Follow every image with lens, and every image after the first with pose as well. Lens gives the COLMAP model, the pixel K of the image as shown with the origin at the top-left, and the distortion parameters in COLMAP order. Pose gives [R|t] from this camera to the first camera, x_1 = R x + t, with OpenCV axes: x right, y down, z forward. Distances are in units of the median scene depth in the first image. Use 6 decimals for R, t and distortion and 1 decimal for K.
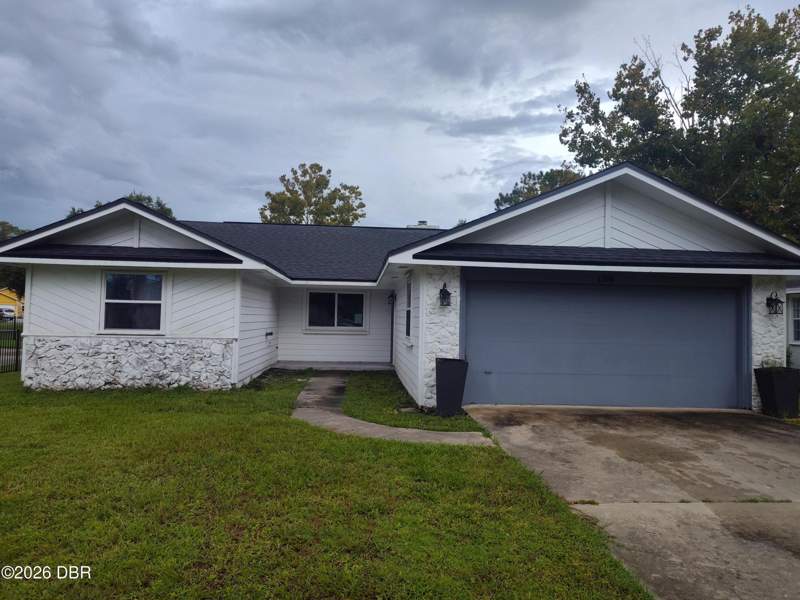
lens RADIAL K [[541.7, 0, 400.0], [0, 541.7, 300.0], [0, 0, 1]] dist [0.036084, -0.000360]
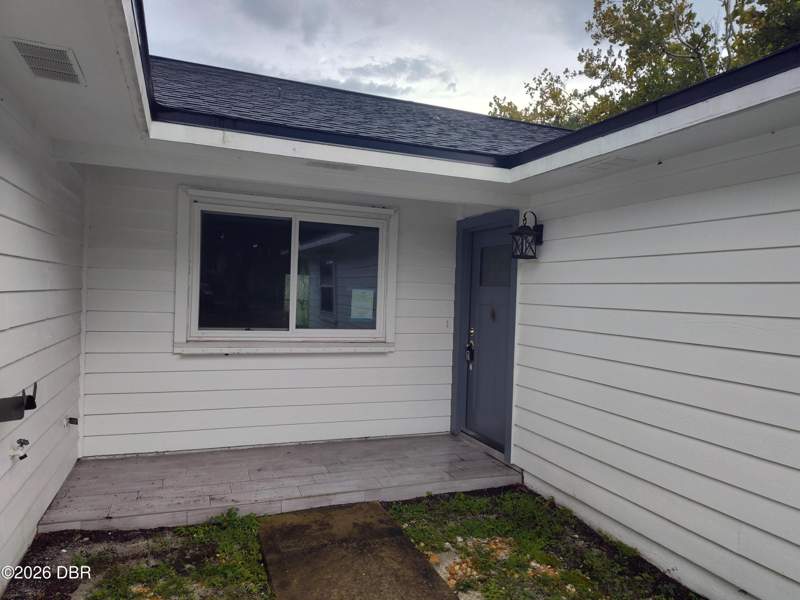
lens RADIAL K [[563.7, 0, 400.0], [0, 563.7, 300.0], [0, 0, 1]] dist [-0.001942, -0.002318]
pose [[0.950454, 0.010507, 0.310687, -0.161425], [-0.026450, 0.998538, 0.047148, 0.016374], [-0.309738, -0.053030, 0.949342, 0.695830]]
